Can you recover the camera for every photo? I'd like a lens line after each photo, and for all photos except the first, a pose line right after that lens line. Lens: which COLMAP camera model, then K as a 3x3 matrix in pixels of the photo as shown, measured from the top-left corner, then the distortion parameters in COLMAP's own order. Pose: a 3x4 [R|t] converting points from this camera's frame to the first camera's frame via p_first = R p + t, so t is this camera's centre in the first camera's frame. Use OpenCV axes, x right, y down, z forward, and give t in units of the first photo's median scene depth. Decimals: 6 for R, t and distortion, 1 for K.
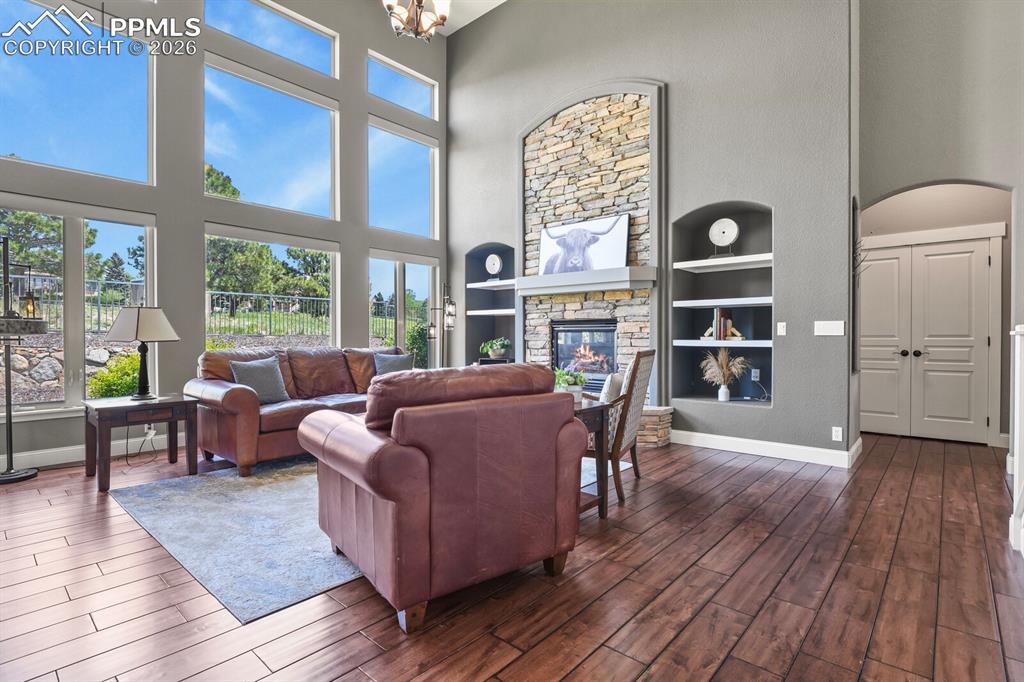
lens RADIAL K [[500.8, 0, 494.8], [0, 500.8, 351.4], [0, 0, 1]] dist [-0.017401, 0.001527]
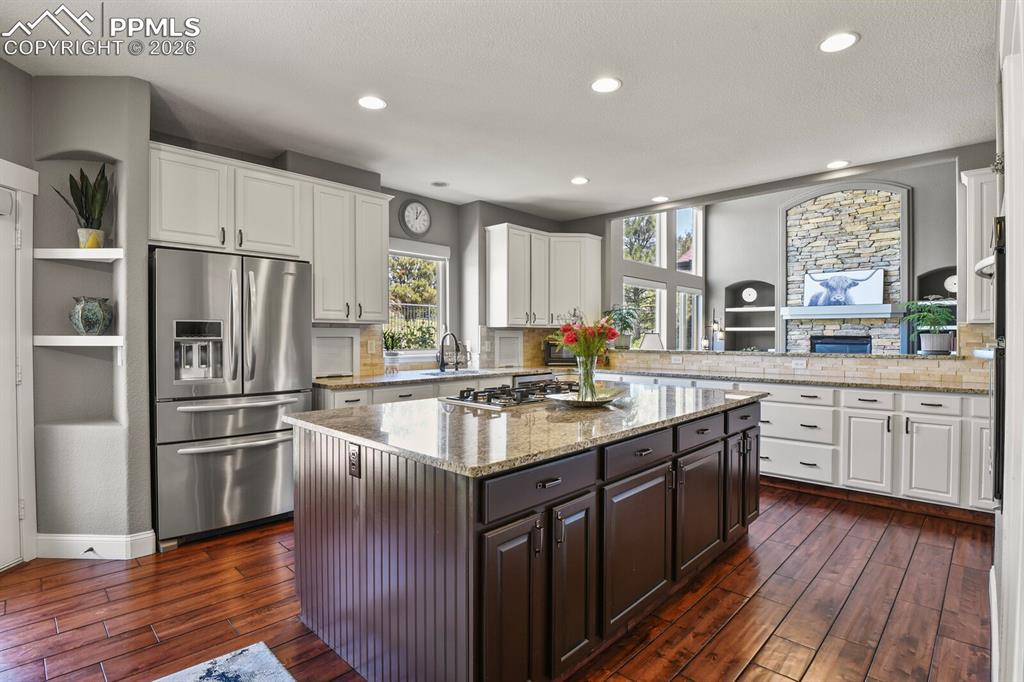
lens RADIAL K [[500.8, 0, 526.2], [0, 500.8, 344.9], [0, 0, 1]] dist [-0.017401, 0.001527]
pose [[0.999946, -0.001901, -0.010236, -0.778099], [0.001780, 0.999929, -0.011764, -0.022884], [0.010257, 0.011745, 0.999878, -0.513541]]
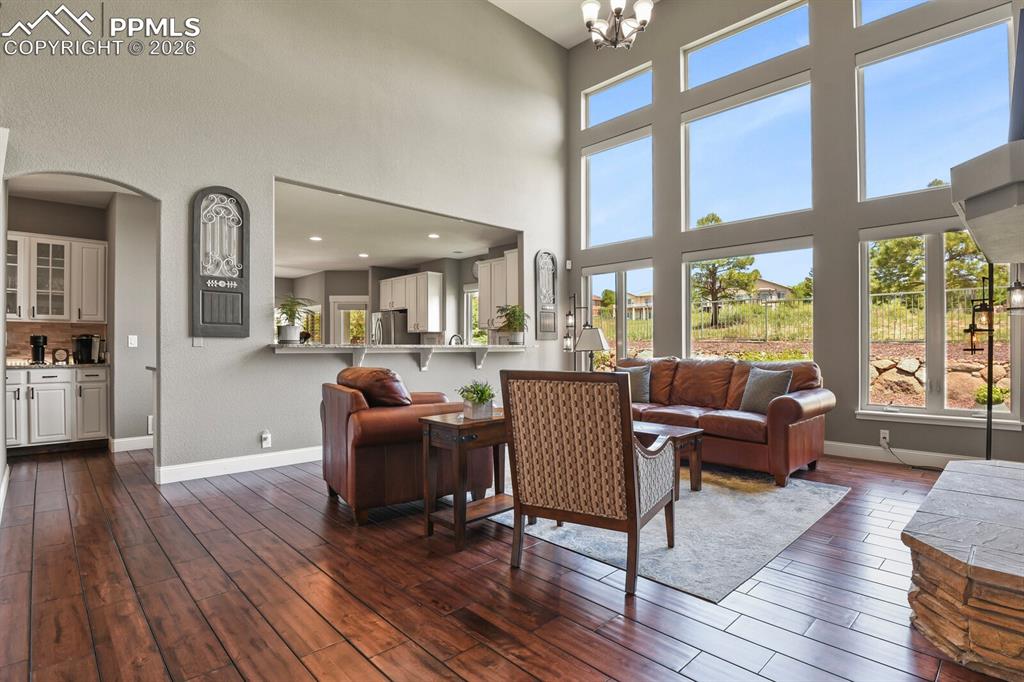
lens RADIAL K [[500.8, 0, 514.0], [0, 500.8, 345.0], [0, 0, 1]] dist [-0.017401, 0.001527]
pose [[-0.064276, -0.005286, -0.997918, 0.649718], [-0.025634, 0.999665, -0.003645, -0.020972], [0.997603, 0.025347, -0.064390, 0.670922]]
